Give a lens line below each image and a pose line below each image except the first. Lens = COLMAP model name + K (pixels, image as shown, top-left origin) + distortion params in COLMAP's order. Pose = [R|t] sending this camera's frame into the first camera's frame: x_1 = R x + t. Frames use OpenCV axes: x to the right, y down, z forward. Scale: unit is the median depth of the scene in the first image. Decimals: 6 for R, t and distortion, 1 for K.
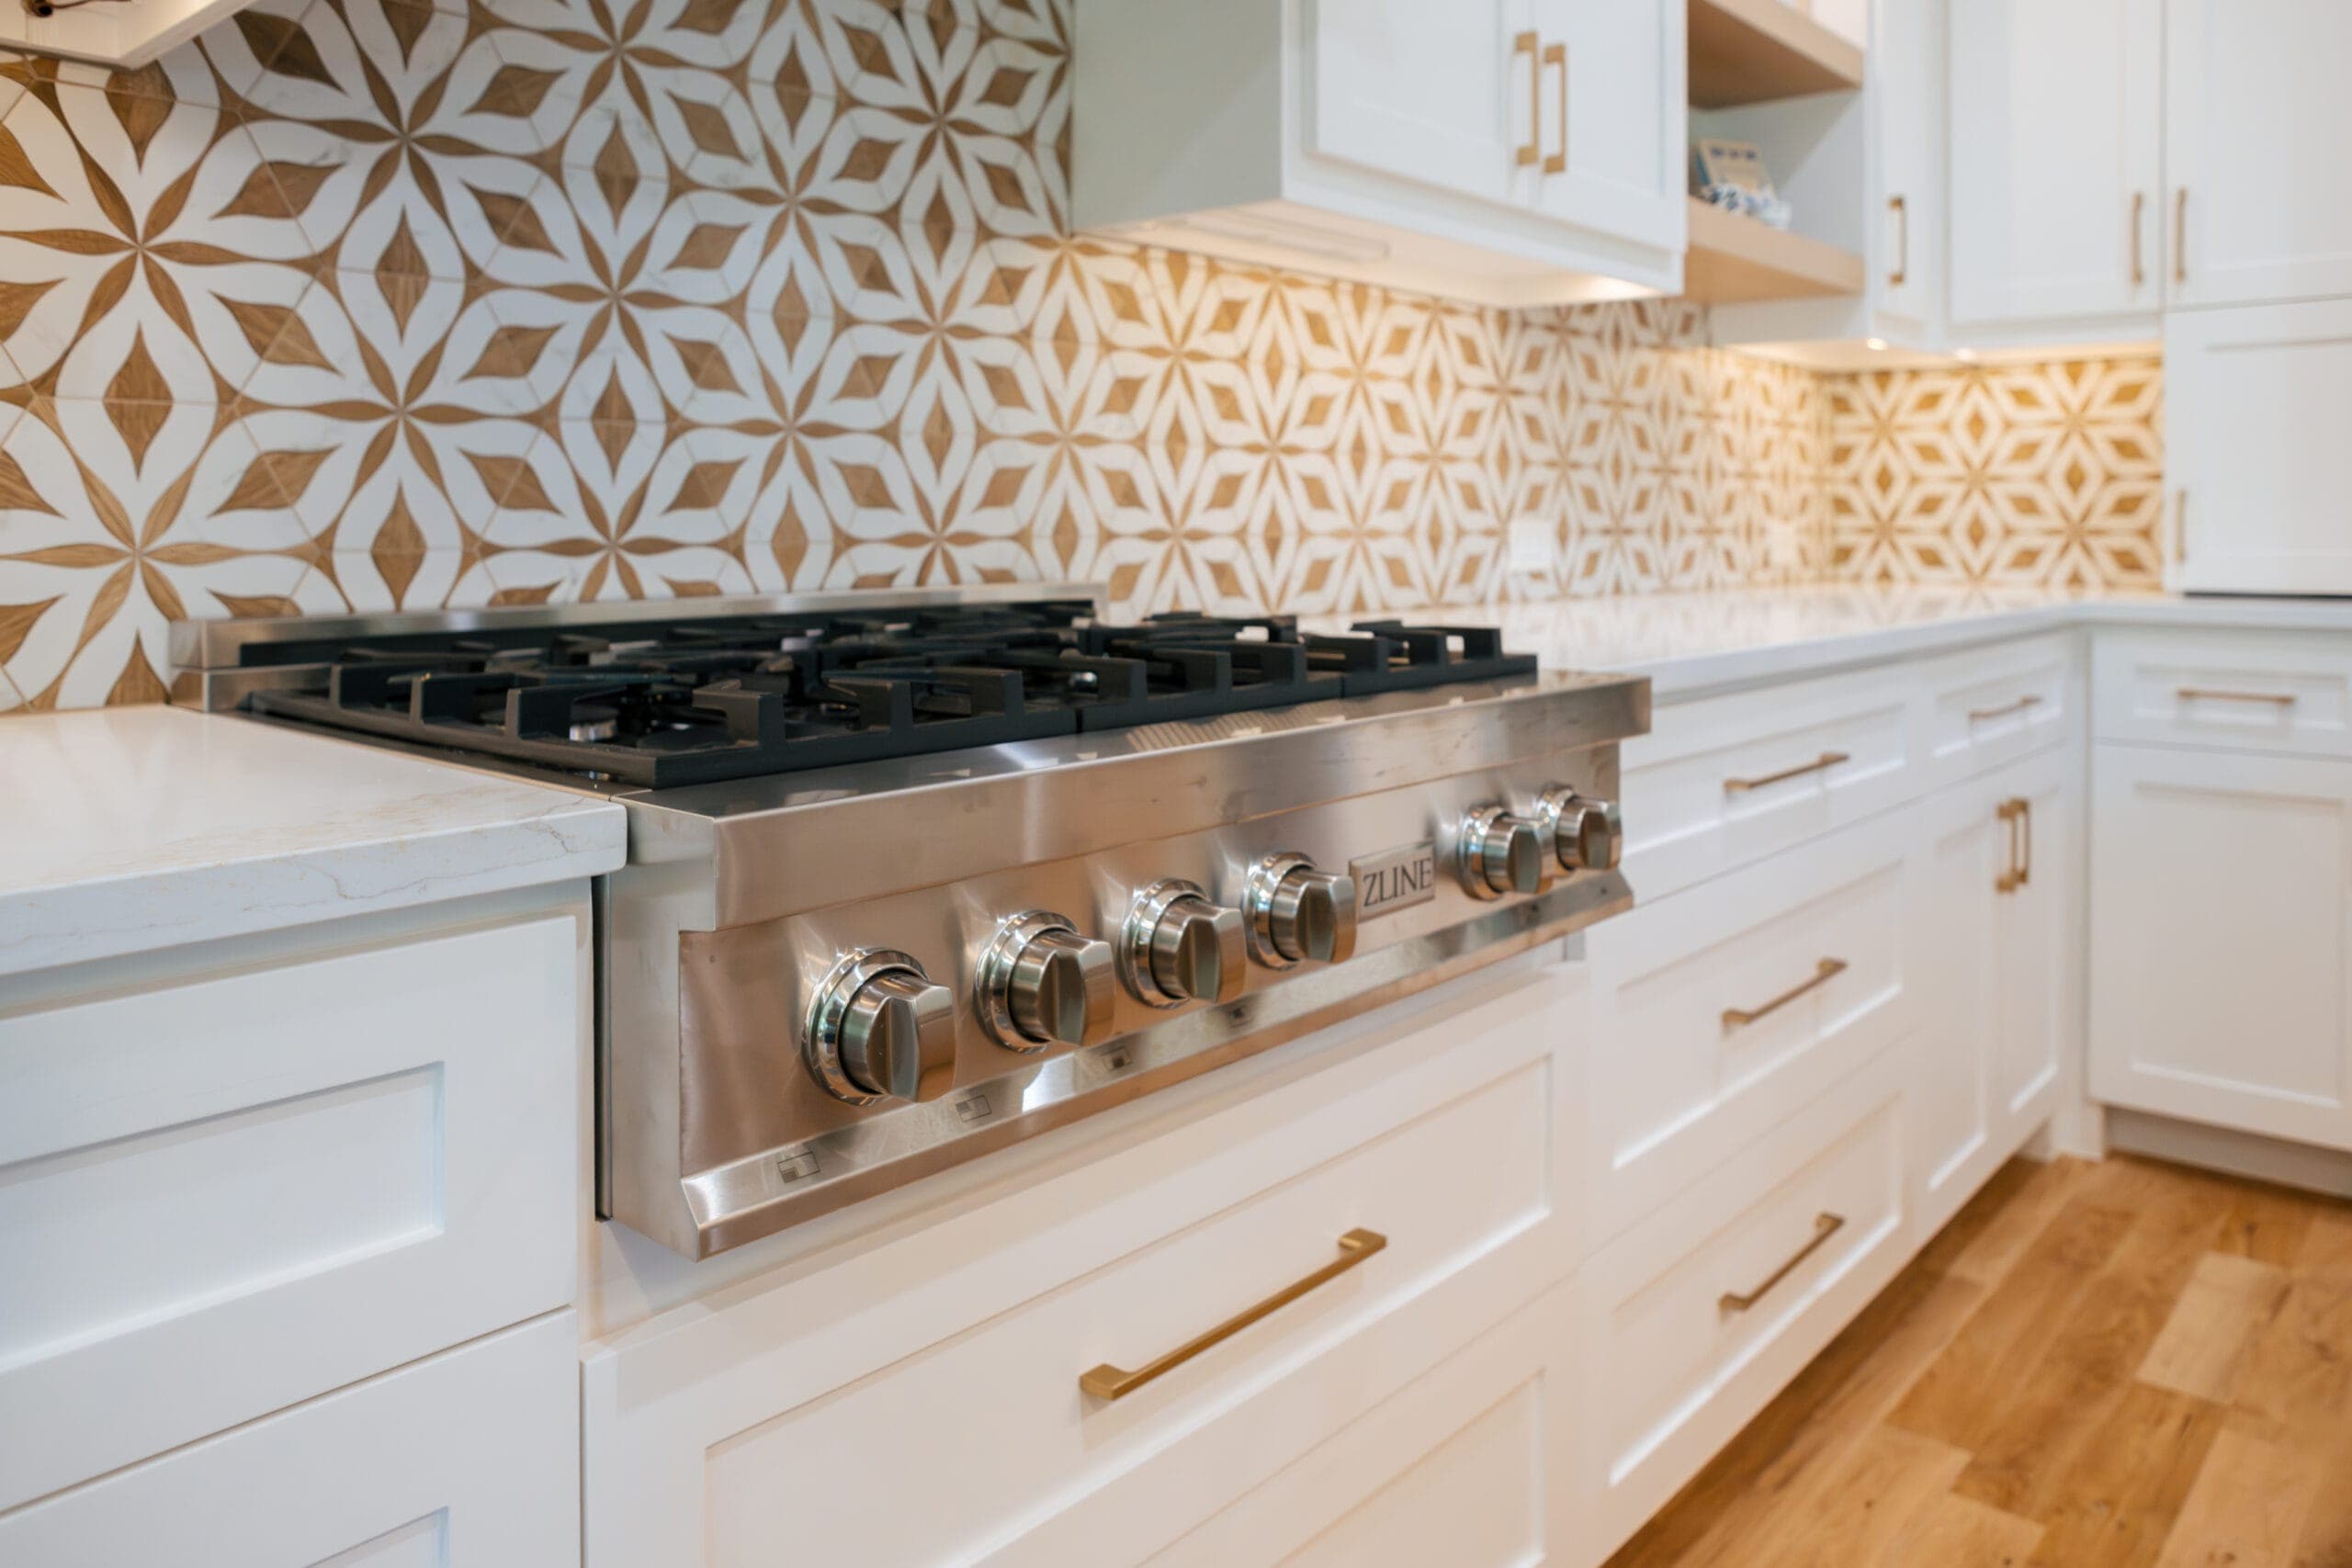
lens RADIAL K [[1696.2, 0, 1168.2], [0, 1696.2, 498.6], [0, 0, 1]] dist [-0.063087, 0.027433]
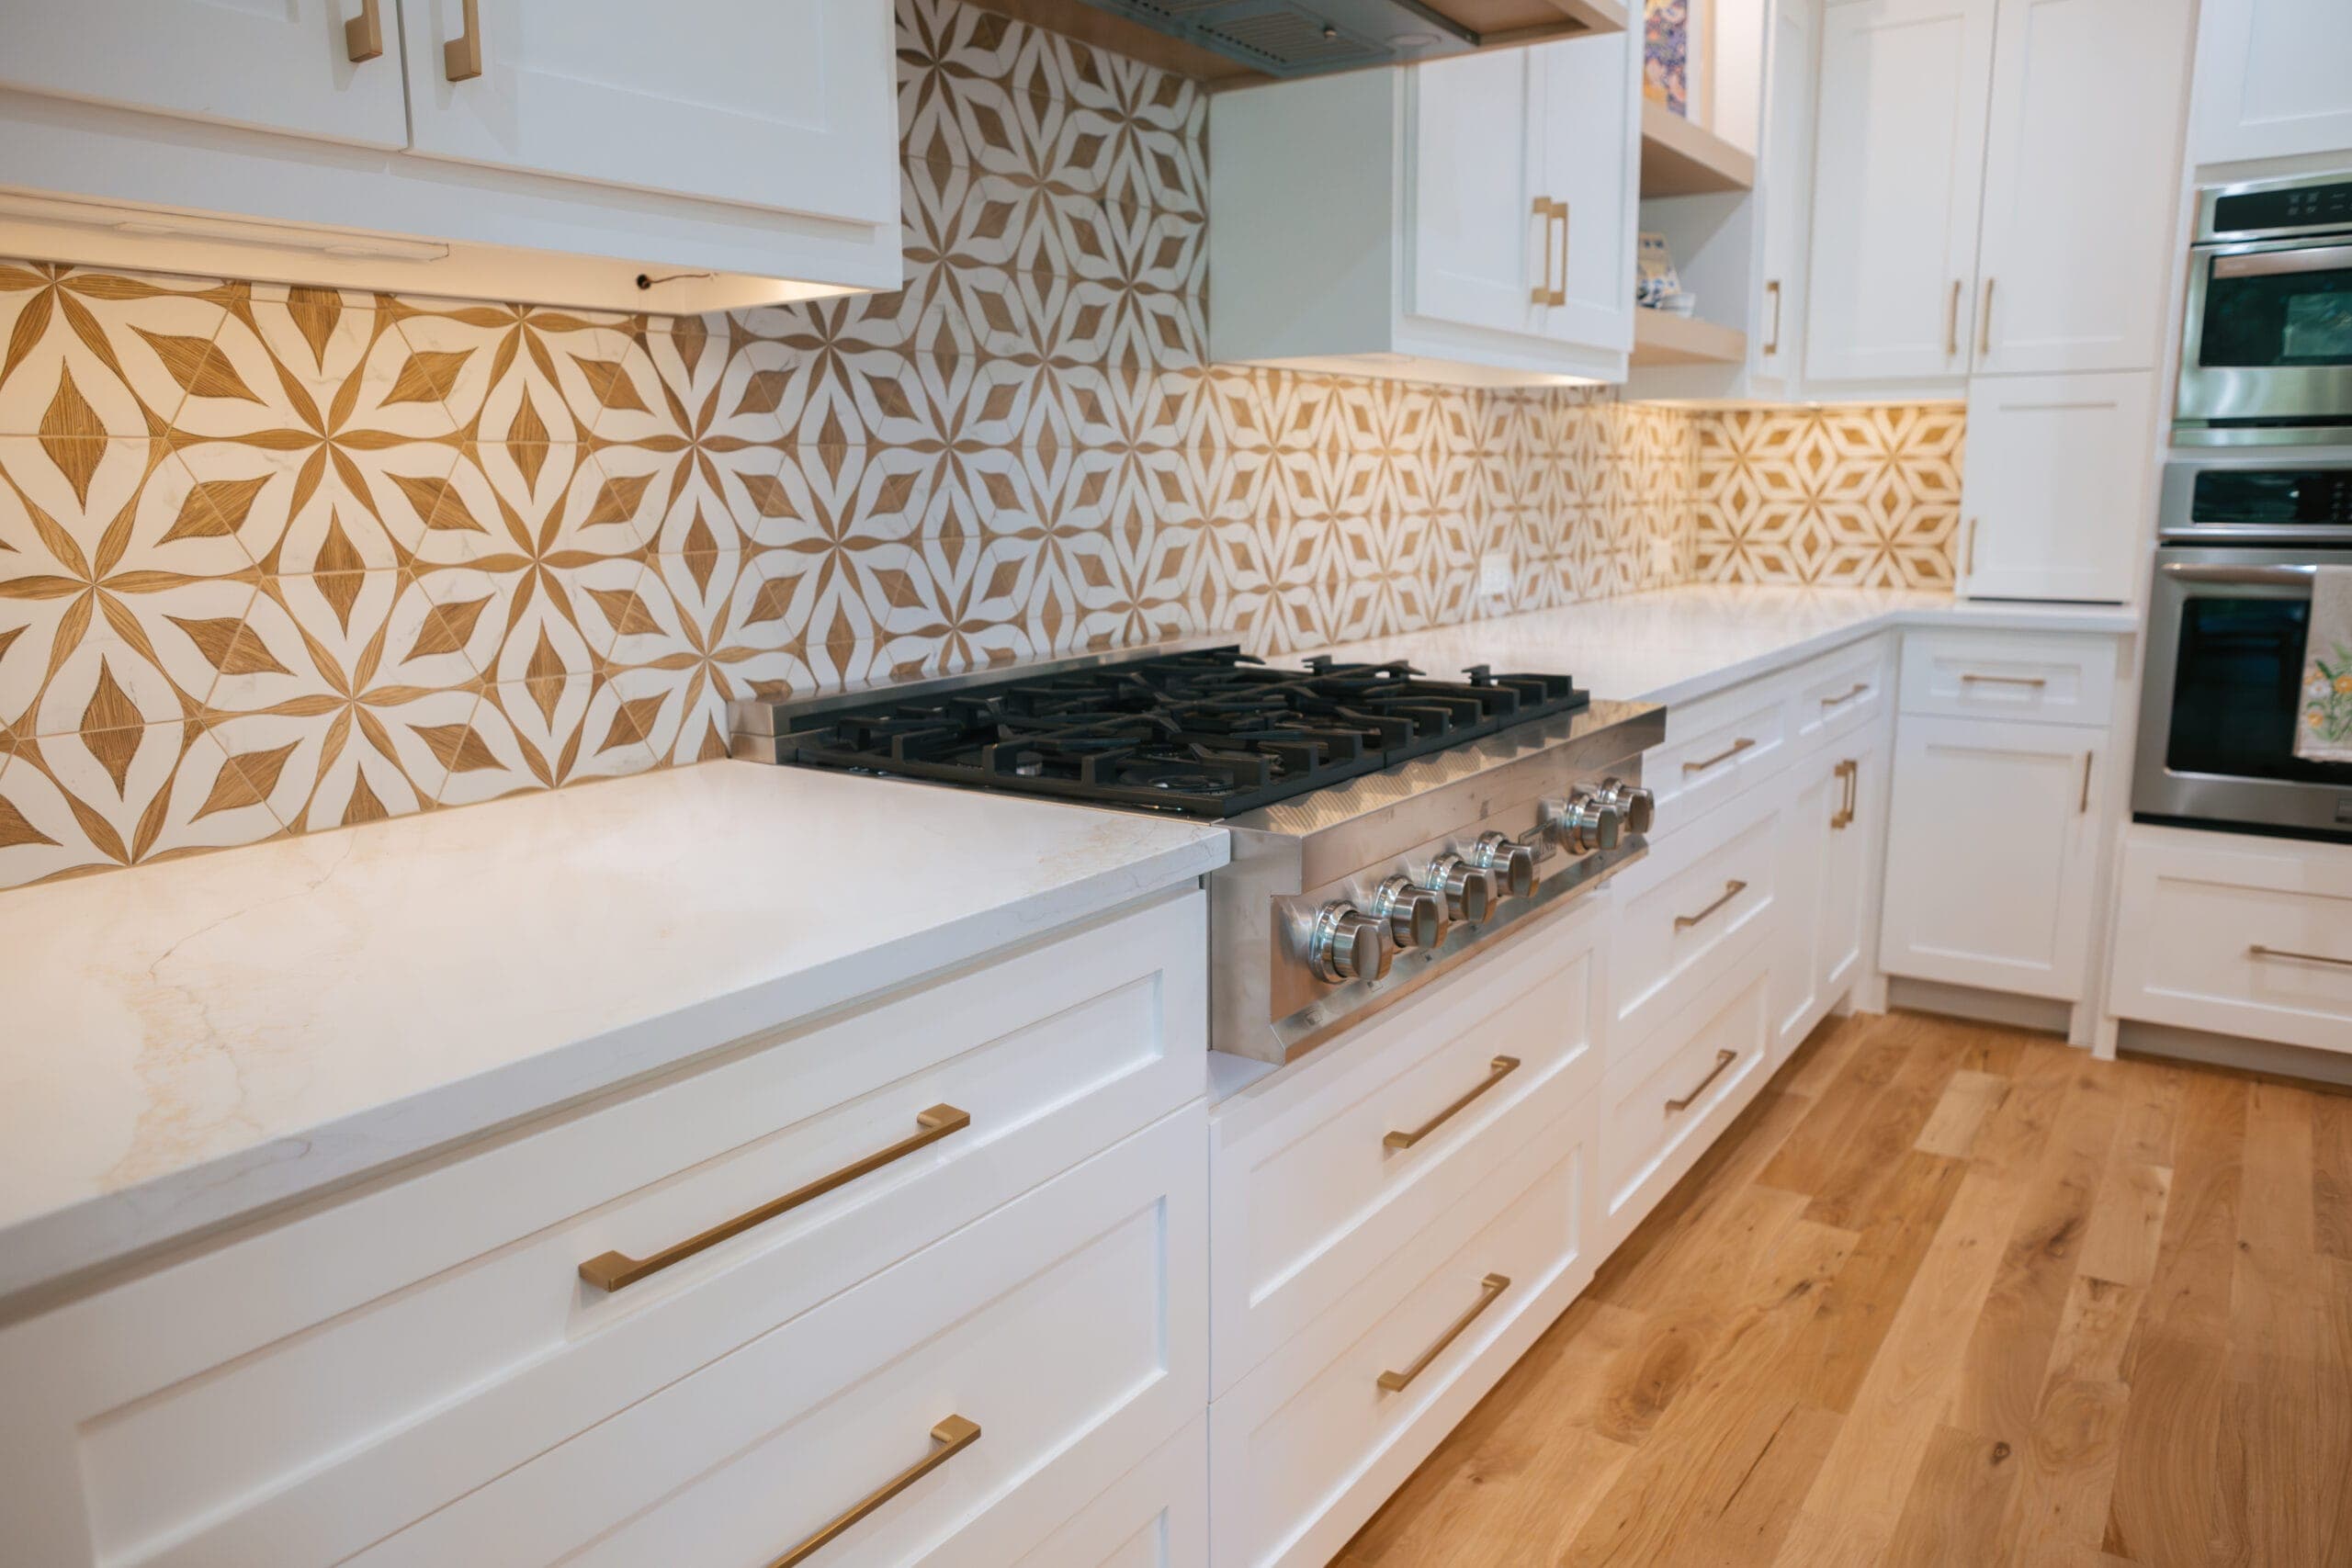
lens RADIAL K [[1629.9, 0, 1189.0], [0, 1629.9, 786.1], [0, 0, 1]] dist [-0.071857, 0.063648]
pose [[0.992375, -0.034787, 0.118244, -0.196971], [0.010872, 0.980311, 0.197162, -0.070672], [-0.122775, -0.194373, 0.973214, -0.237766]]
